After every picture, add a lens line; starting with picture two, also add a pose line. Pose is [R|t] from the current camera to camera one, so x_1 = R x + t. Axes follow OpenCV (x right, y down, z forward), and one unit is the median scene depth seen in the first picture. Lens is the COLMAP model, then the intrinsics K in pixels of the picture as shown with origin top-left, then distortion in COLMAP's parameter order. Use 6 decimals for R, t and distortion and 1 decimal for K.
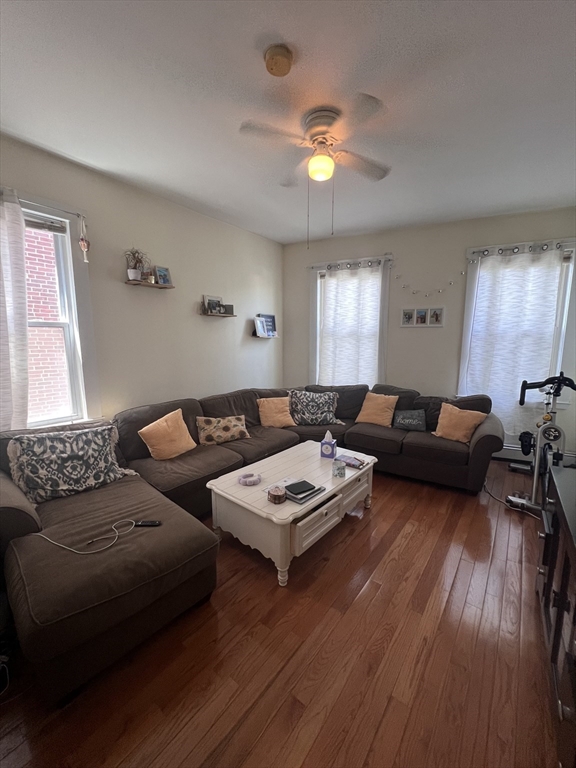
lens RADIAL K [[307.3, 0, 287.0], [0, 307.3, 384.9], [0, 0, 1]] dist [-0.000661, -0.000133]
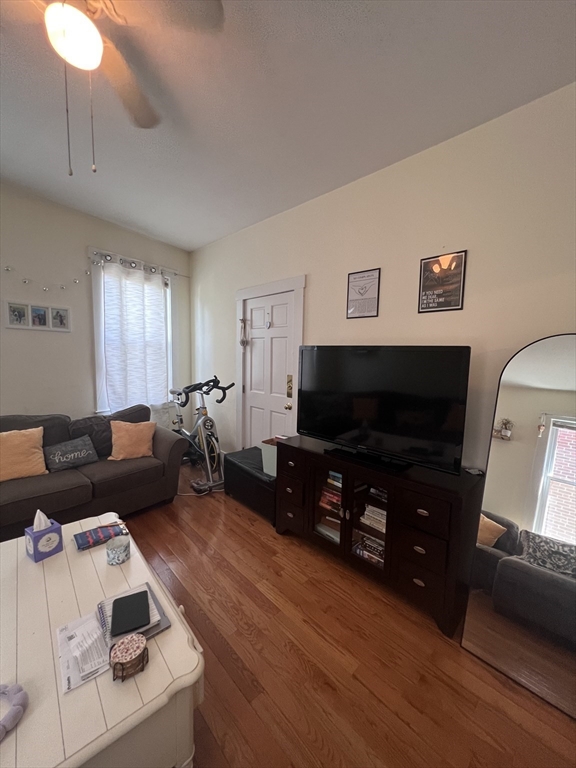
lens RADIAL K [[307.3, 0, 289.2], [0, 307.3, 384.9], [0, 0, 1]] dist [-0.000661, -0.000133]
pose [[0.150407, -0.099046, 0.983650, -0.256106], [0.120906, 0.989343, 0.081132, -0.051843], [-0.981203, 0.106726, 0.160780, 0.352084]]
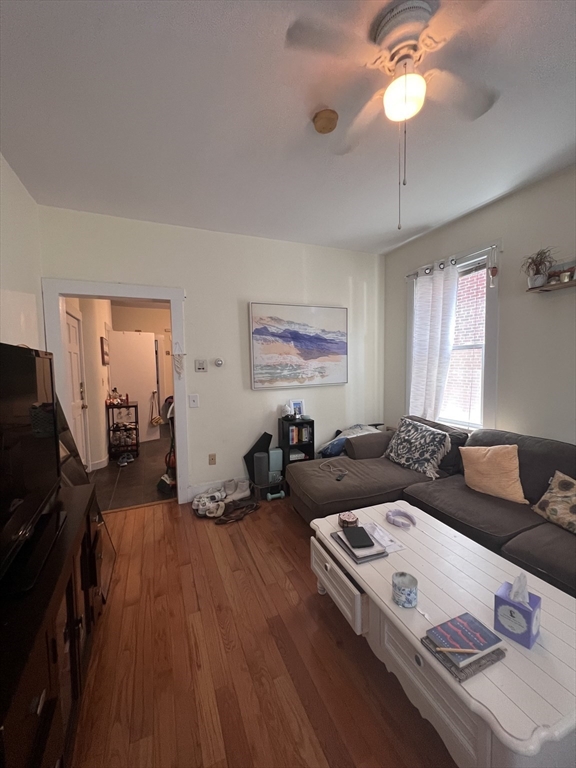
lens RADIAL K [[307.3, 0, 286.0], [0, 307.3, 382.9], [0, 0, 1]] dist [-0.000661, -0.000133]
pose [[-0.481964, 0.059987, -0.874135, 0.499327], [-0.109079, 0.985785, 0.127791, -0.093458], [0.869375, 0.156940, -0.468570, 0.696704]]
